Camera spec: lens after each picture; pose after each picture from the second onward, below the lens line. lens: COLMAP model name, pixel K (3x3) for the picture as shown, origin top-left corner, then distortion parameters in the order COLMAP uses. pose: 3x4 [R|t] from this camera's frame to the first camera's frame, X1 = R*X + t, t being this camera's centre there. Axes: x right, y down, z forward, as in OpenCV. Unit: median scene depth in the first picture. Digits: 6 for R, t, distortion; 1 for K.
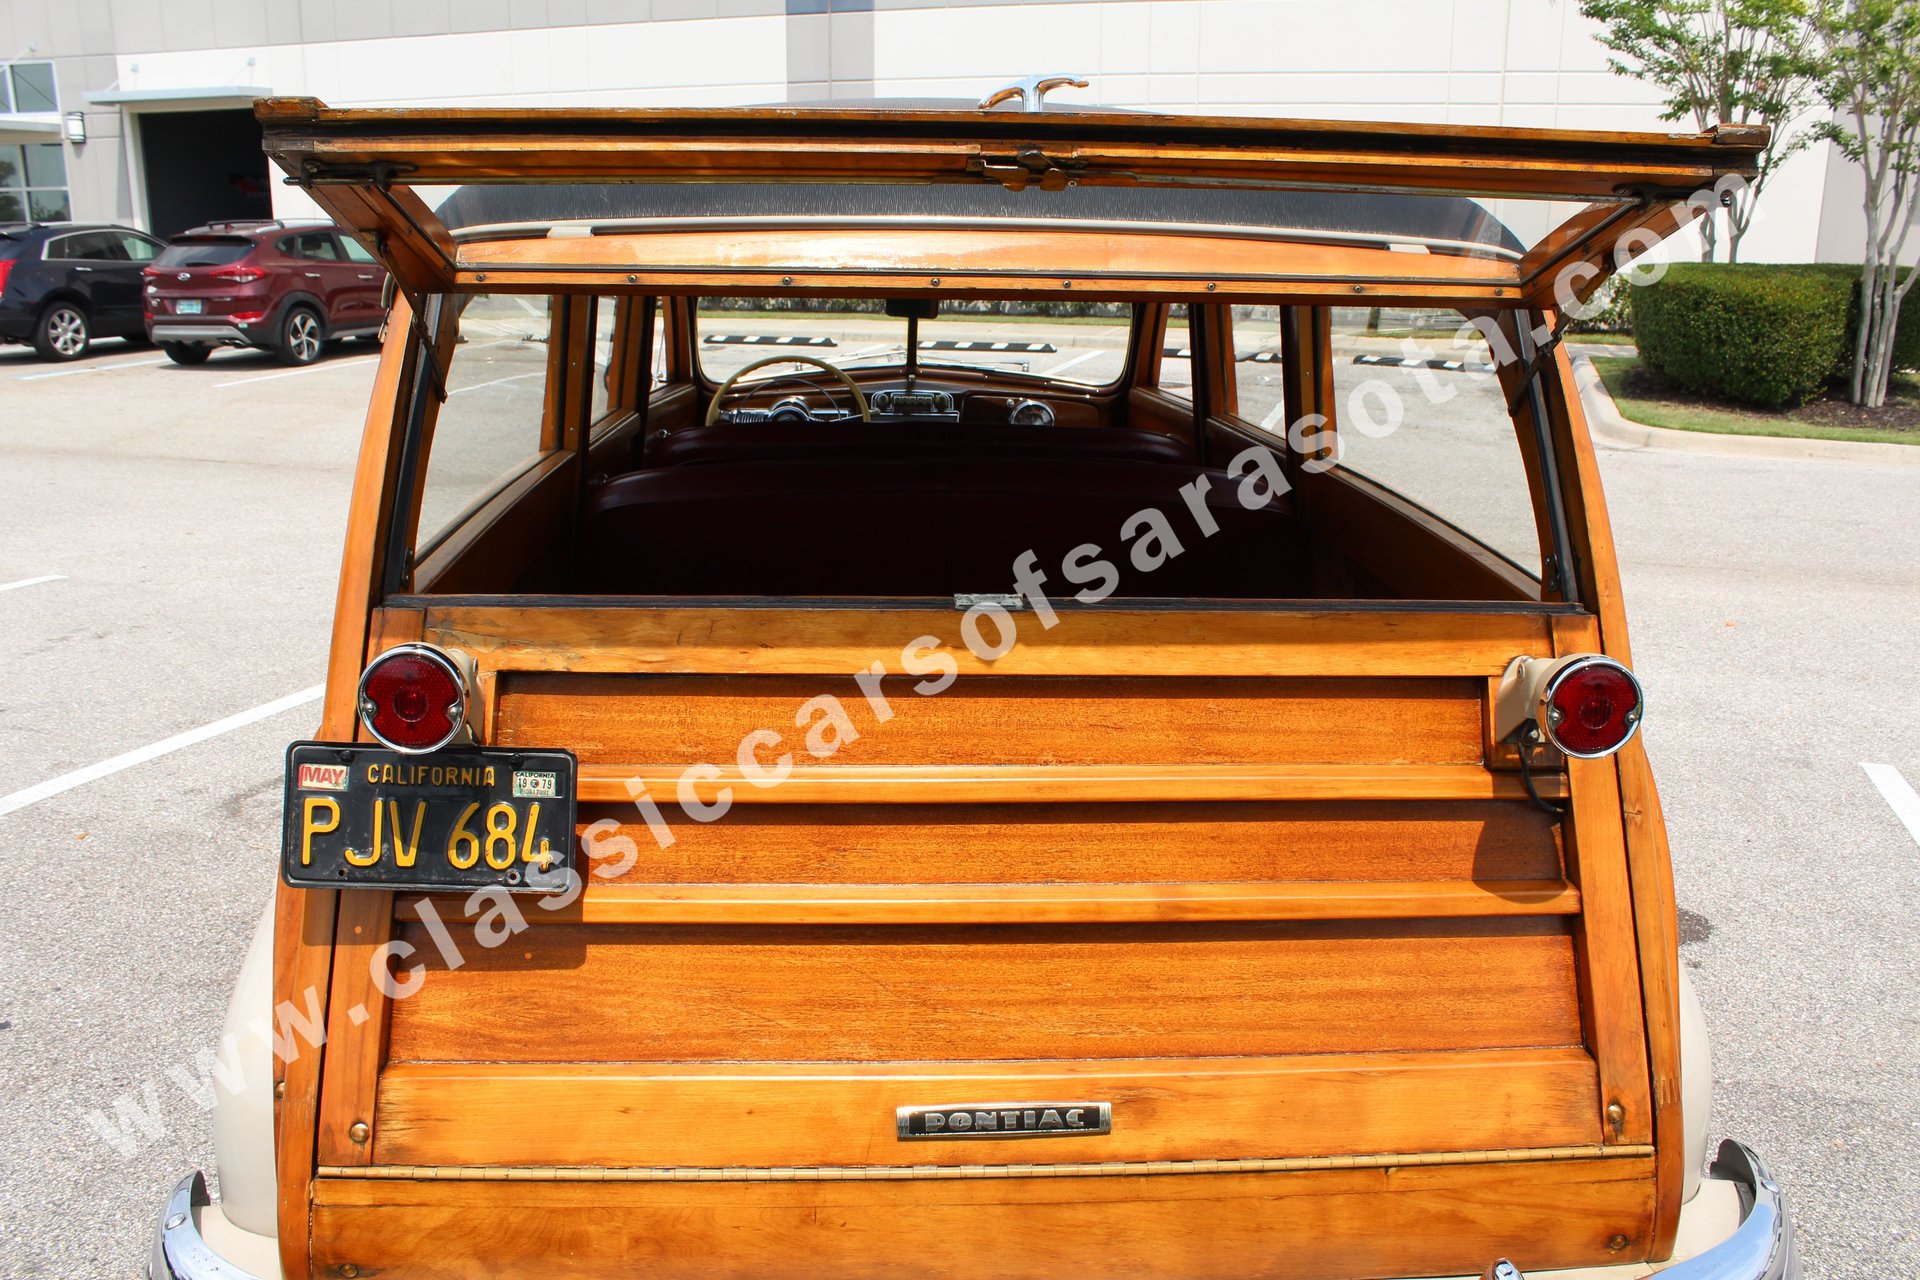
lens RADIAL K [[1601.3, 0, 962.9], [0, 1601.3, 648.3], [0, 0, 1]] dist [-0.168435, 0.143913]
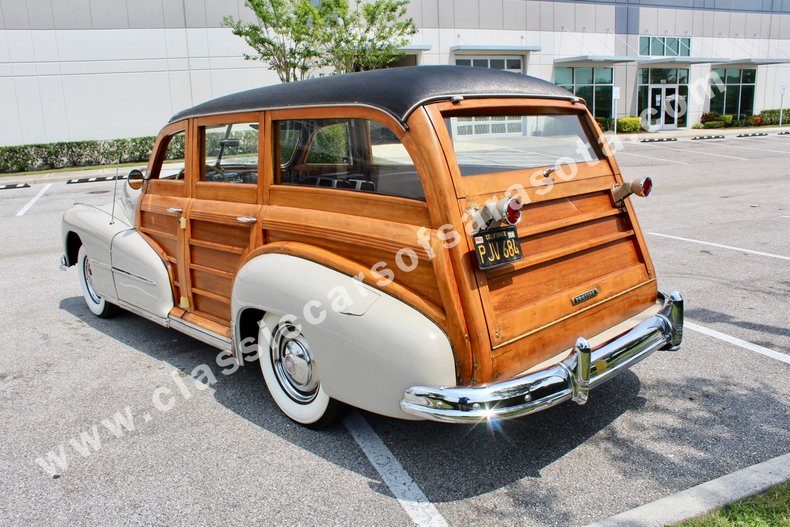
lens RADIAL K [[656.2, 0, 398.3], [0, 656.2, 266.8], [0, 0, 1]] dist [-0.169796, 0.144313]
pose [[0.754878, -0.186623, 0.628753, -1.457936], [0.211432, 0.976727, 0.036062, 0.044499], [-0.620851, 0.105716, 0.776768, -0.078831]]
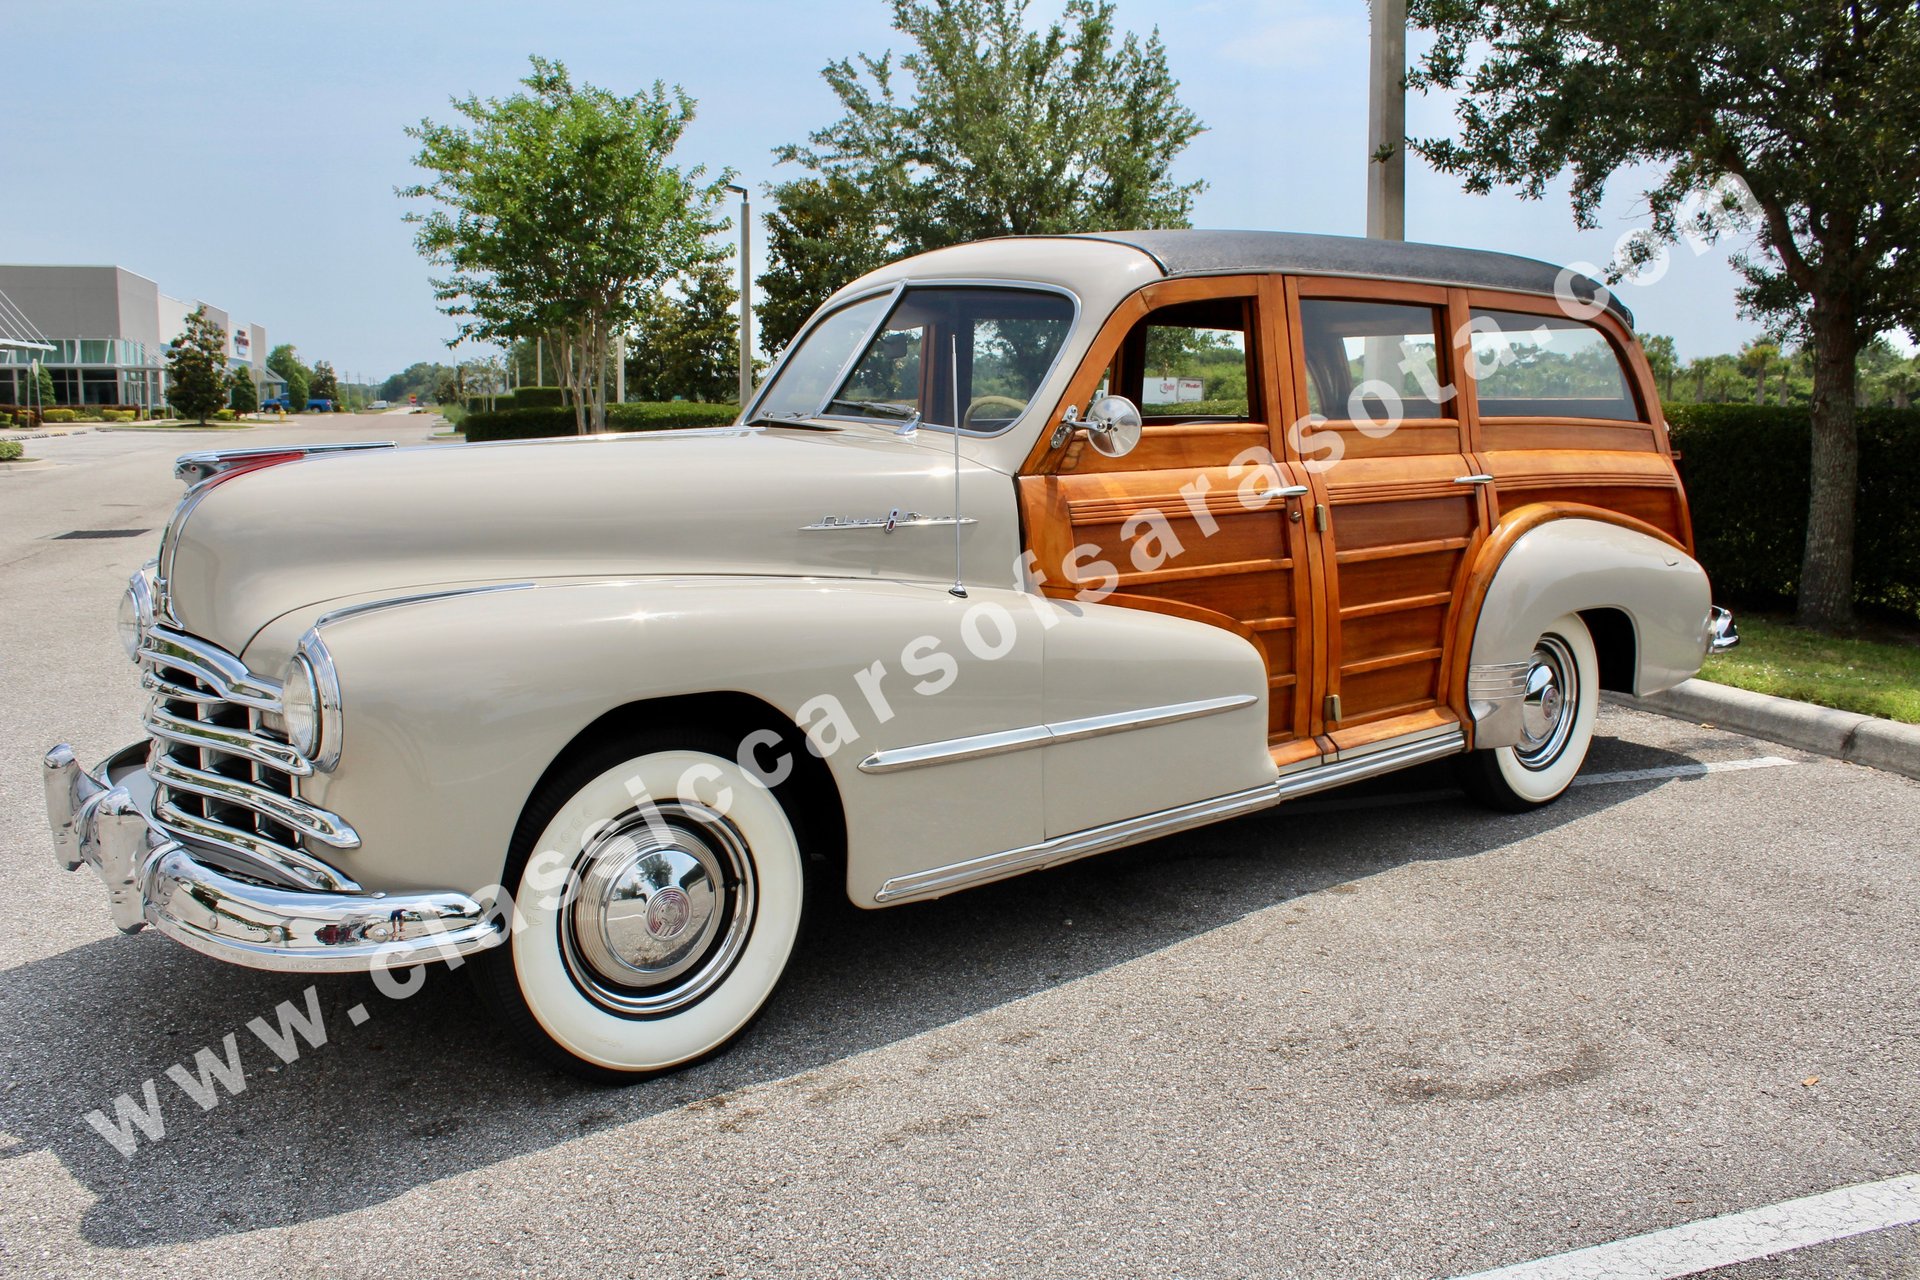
lens RADIAL K [[1601.3, 0, 962.9], [0, 1601.3, 648.3], [0, 0, 1]] dist [-0.168435, 0.143913]
pose [[-0.582537, -0.136939, 0.801186, -2.199440], [0.201050, 0.930799, 0.305274, -0.858796], [-0.787547, 0.338912, -0.514693, 3.965067]]
